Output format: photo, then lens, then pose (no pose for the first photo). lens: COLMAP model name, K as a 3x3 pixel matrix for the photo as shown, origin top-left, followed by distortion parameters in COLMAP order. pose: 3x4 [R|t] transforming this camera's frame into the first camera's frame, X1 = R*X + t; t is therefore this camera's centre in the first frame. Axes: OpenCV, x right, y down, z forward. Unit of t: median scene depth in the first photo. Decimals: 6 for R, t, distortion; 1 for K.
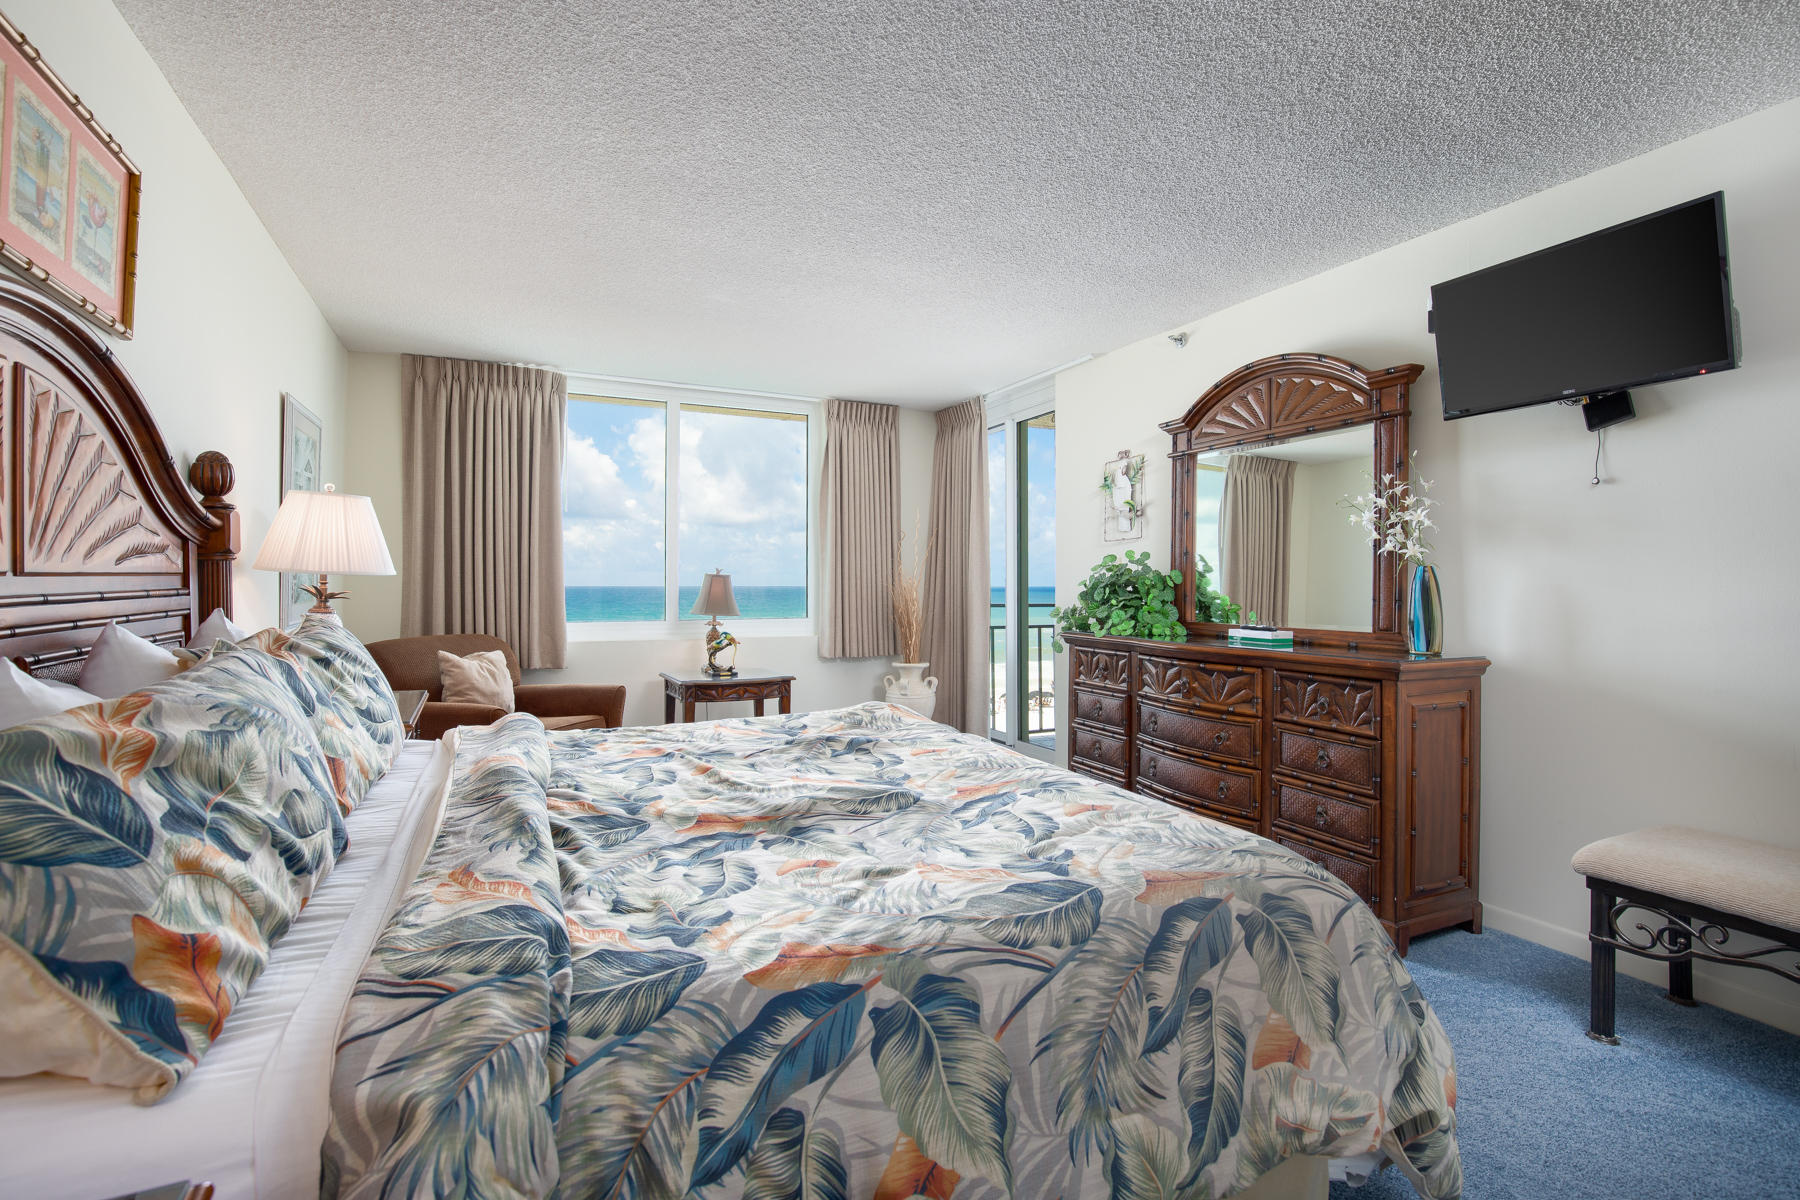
lens RADIAL K [[839.2, 0, 895.8], [0, 839.2, 589.3], [0, 0, 1]] dist [-0.025719, 0.002667]
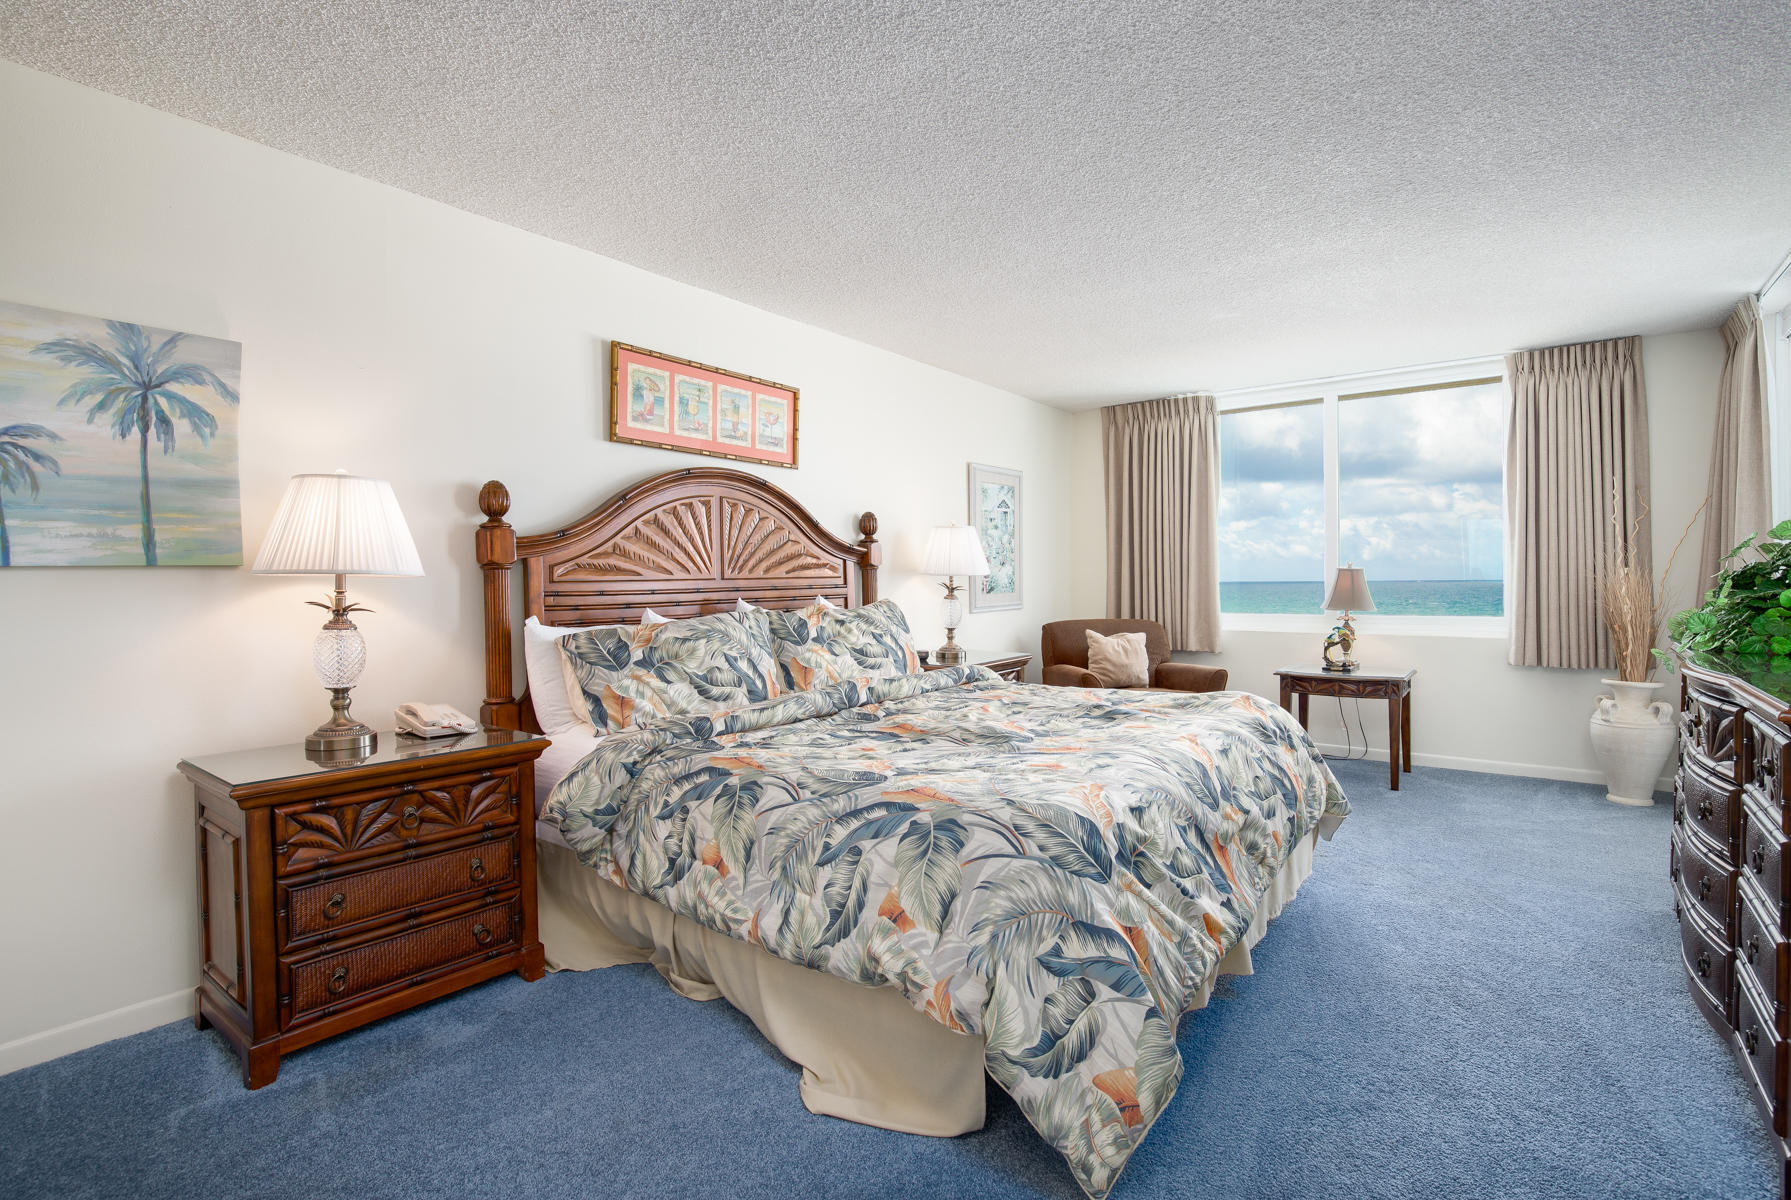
lens RADIAL K [[835.0, 0, 876.4], [0, 835.0, 589.5], [0, 0, 1]] dist [-0.025719, 0.002667]
pose [[0.430506, 0.004824, -0.902575, 1.231718], [0.002772, 0.999974, 0.006667, -0.002316], [0.902583, -0.005372, 0.430482, 0.260820]]
